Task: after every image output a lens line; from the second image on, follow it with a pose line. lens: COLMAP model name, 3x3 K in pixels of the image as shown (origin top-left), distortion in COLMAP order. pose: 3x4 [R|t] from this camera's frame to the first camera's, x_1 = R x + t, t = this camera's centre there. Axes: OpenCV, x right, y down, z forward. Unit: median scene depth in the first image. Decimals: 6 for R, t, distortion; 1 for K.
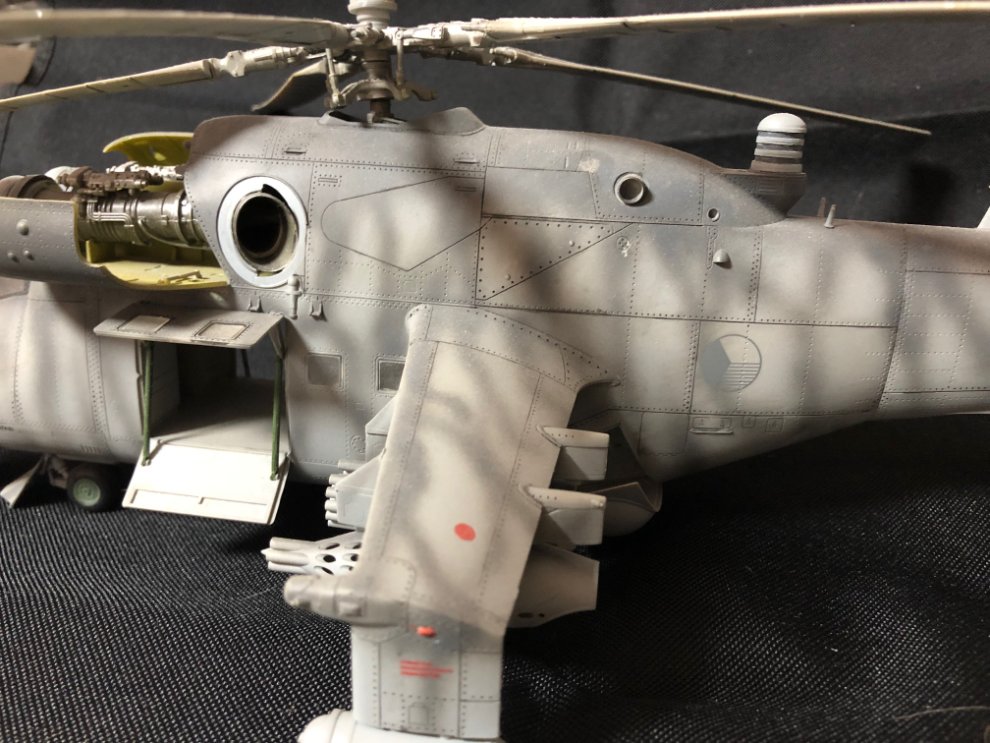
lens RADIAL K [[803.9, 0, 495.0], [0, 803.9, 371.5], [0, 0, 1]] dist [0.003773, -0.002940]
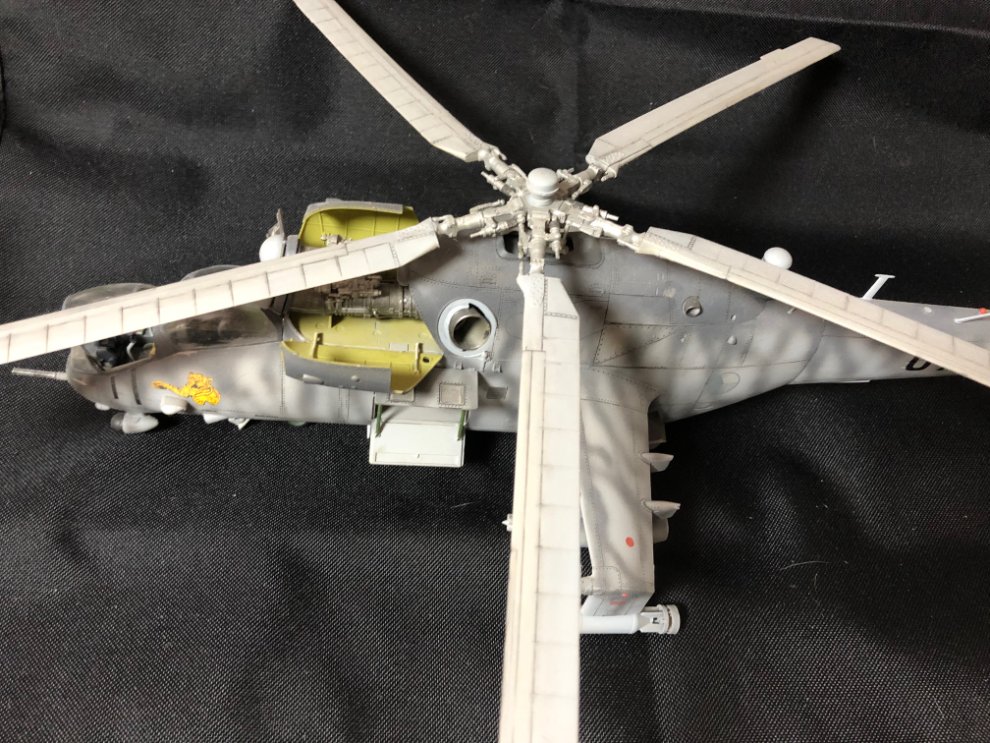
lens RADIAL K [[803.9, 0, 495.0], [0, 803.9, 371.5], [0, 0, 1]] dist [0.003773, -0.002940]
pose [[0.974490, -0.079463, 0.209893, -0.597634], [-0.045249, 0.846450, 0.530541, -0.985288], [-0.219823, -0.526505, 0.821262, -0.372924]]
